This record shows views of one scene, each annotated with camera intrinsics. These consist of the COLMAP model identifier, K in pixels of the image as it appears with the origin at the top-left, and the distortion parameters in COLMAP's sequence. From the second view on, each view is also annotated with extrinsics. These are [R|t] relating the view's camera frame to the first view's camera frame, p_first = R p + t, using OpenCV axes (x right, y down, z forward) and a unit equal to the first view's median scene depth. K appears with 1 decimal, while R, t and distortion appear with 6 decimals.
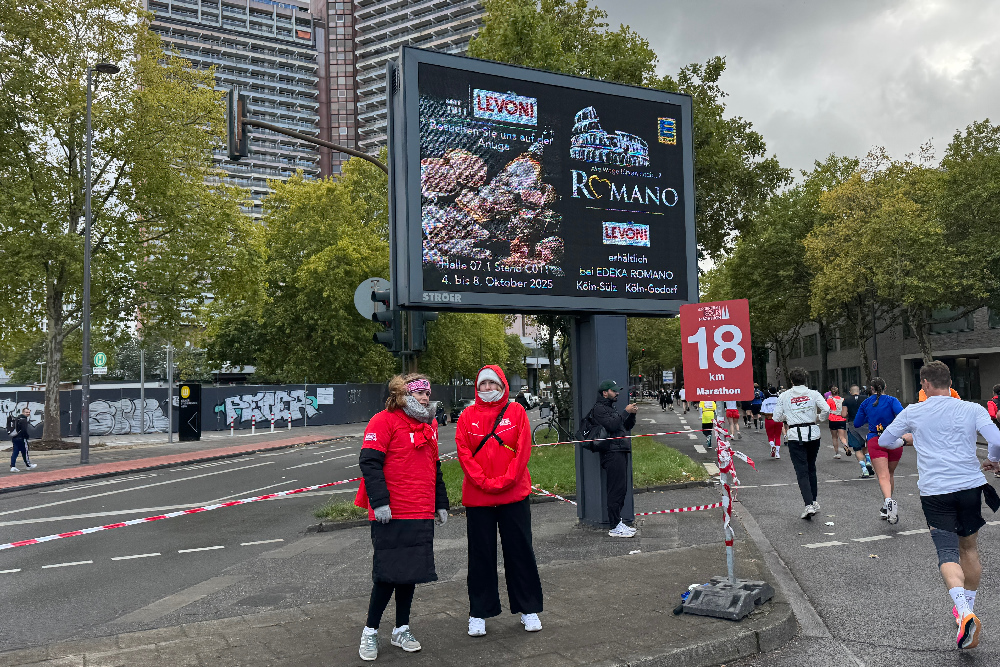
lens RADIAL K [[700.0, 0, 499.6], [0, 700.0, 334.0], [0, 0, 1]] dist [-0.001287, -0.000242]
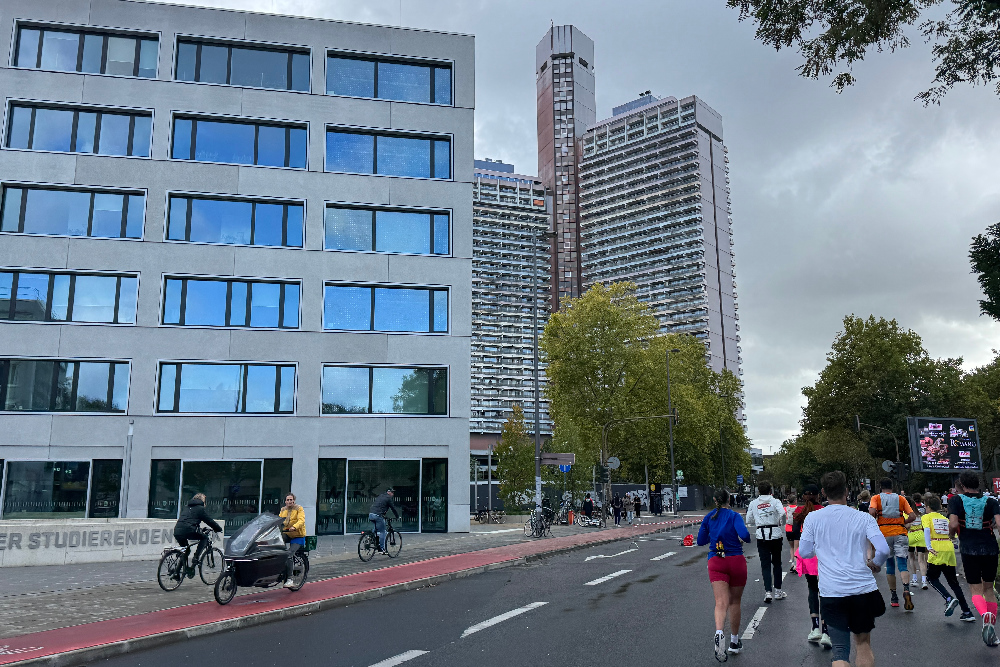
lens RADIAL K [[700.0, 0, 499.7], [0, 700.0, 333.6], [0, 0, 1]] dist [-0.001287, -0.000242]
pose [[0.980224, -0.009988, -0.197640, -0.103025], [-0.017935, 0.990132, -0.138988, -0.013480], [0.197078, 0.139784, 0.970371, -0.223751]]
